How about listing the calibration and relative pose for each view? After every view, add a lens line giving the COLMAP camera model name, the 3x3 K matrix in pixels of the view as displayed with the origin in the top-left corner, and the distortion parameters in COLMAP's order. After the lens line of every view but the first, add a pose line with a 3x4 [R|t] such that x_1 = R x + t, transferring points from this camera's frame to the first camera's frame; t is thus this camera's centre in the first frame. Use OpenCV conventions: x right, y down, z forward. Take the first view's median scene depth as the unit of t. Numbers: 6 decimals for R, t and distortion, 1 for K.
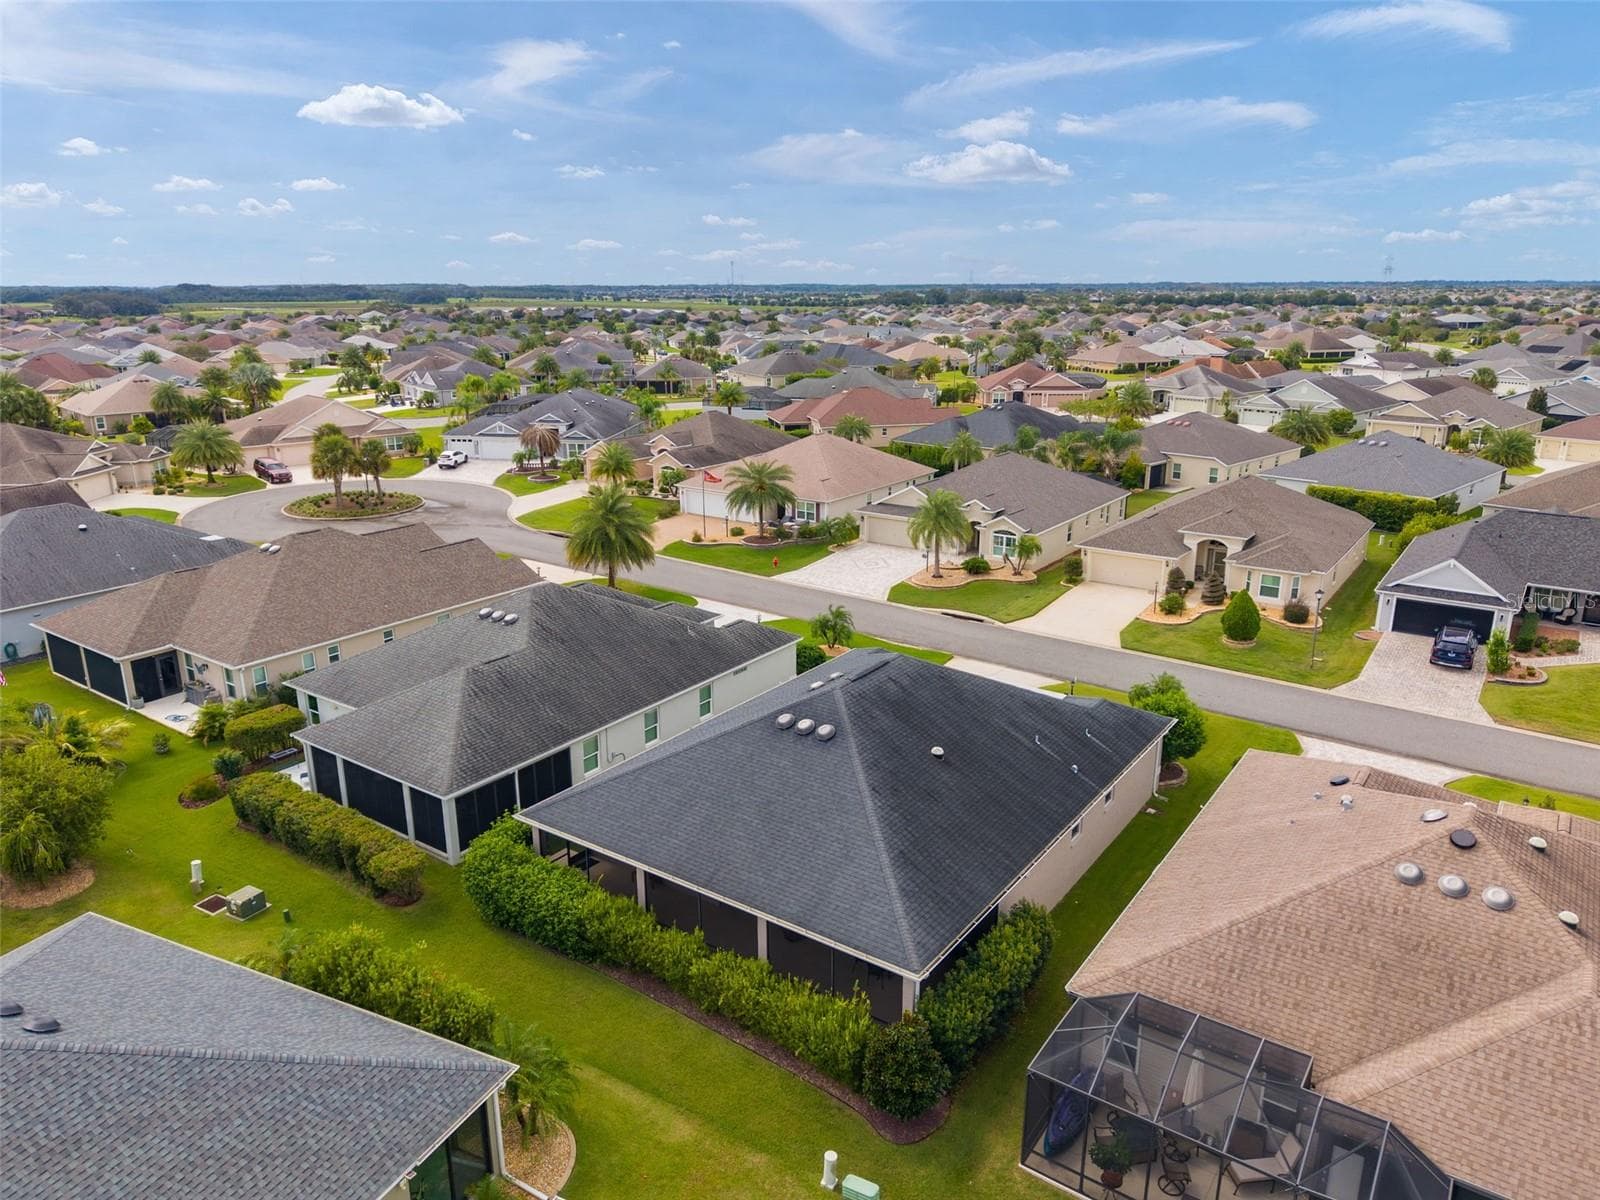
lens RADIAL K [[1074.5, 0, 798.2], [0, 1074.5, 616.7], [0, 0, 1]] dist [0.048649, -0.053507]
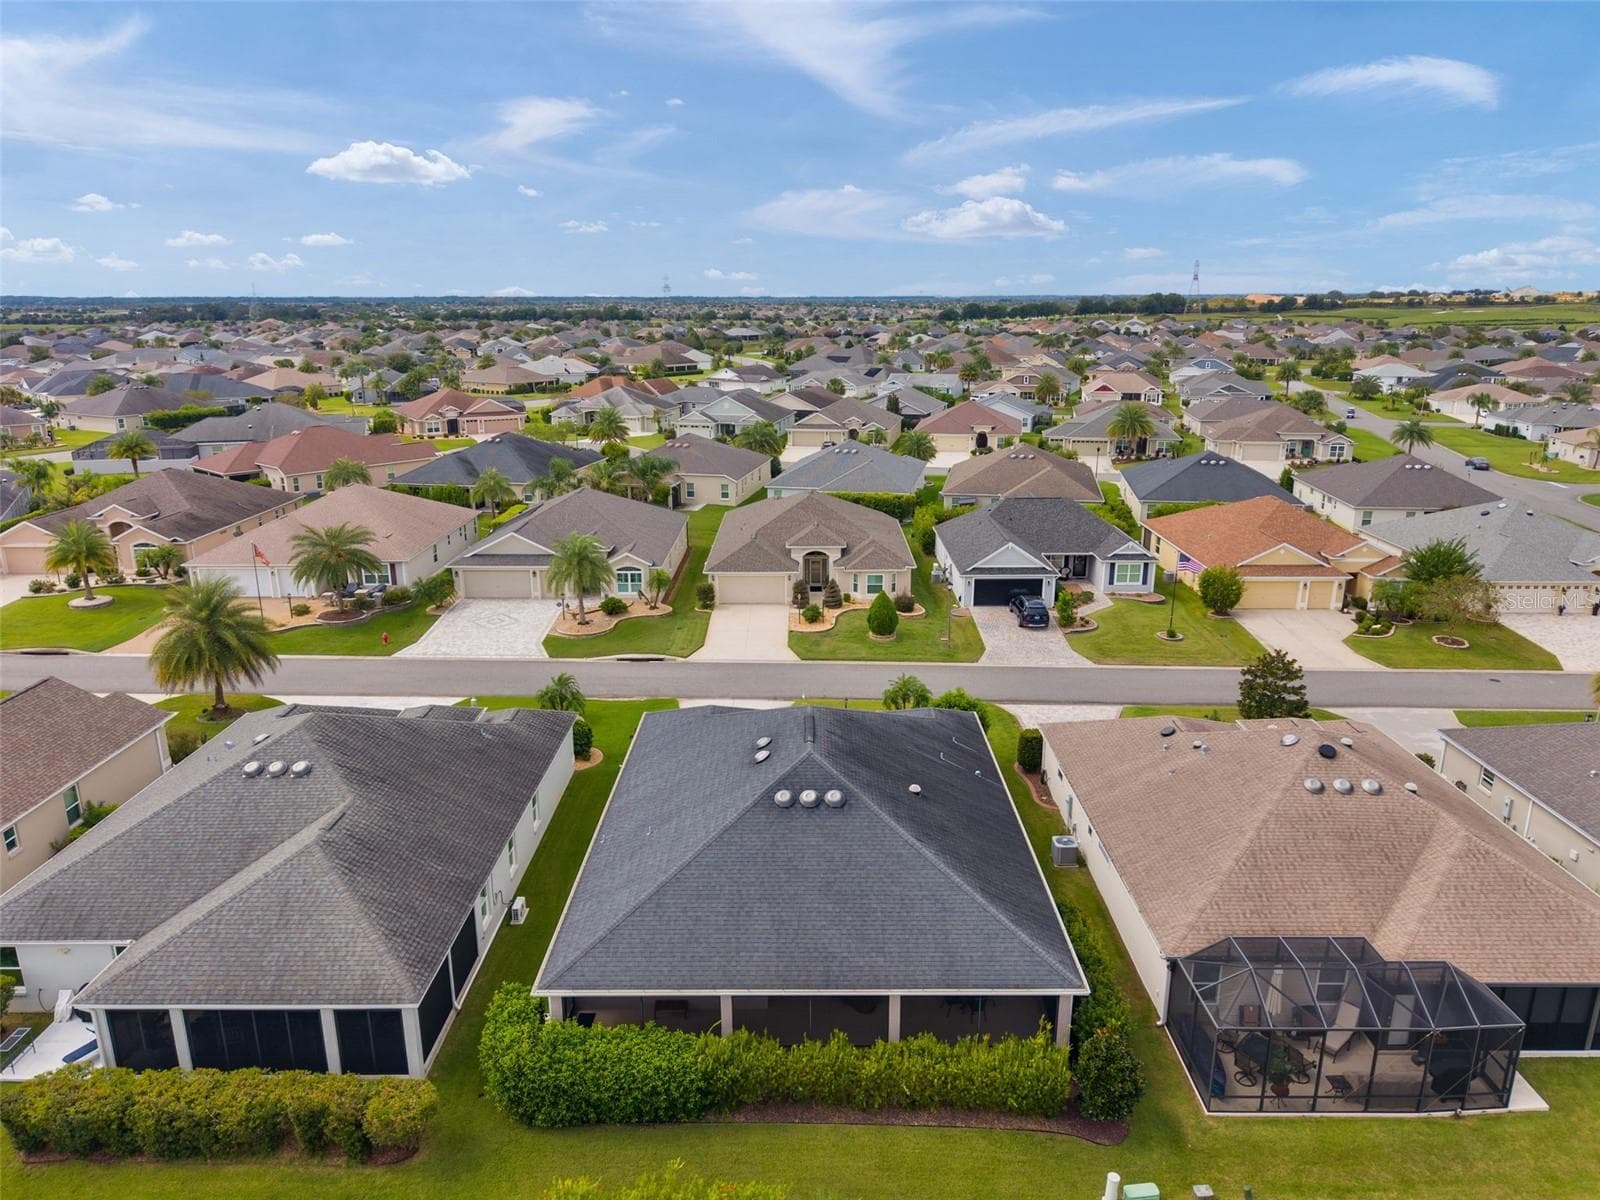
lens RADIAL K [[1074.5, 0, 798.2], [0, 1074.5, 616.7], [0, 0, 1]] dist [0.048649, -0.053507]
pose [[0.816540, -0.163036, 0.553788, -0.274195], [0.169399, 0.984730, 0.040133, -0.054192], [-0.551875, 0.061041, 0.831690, 0.091984]]
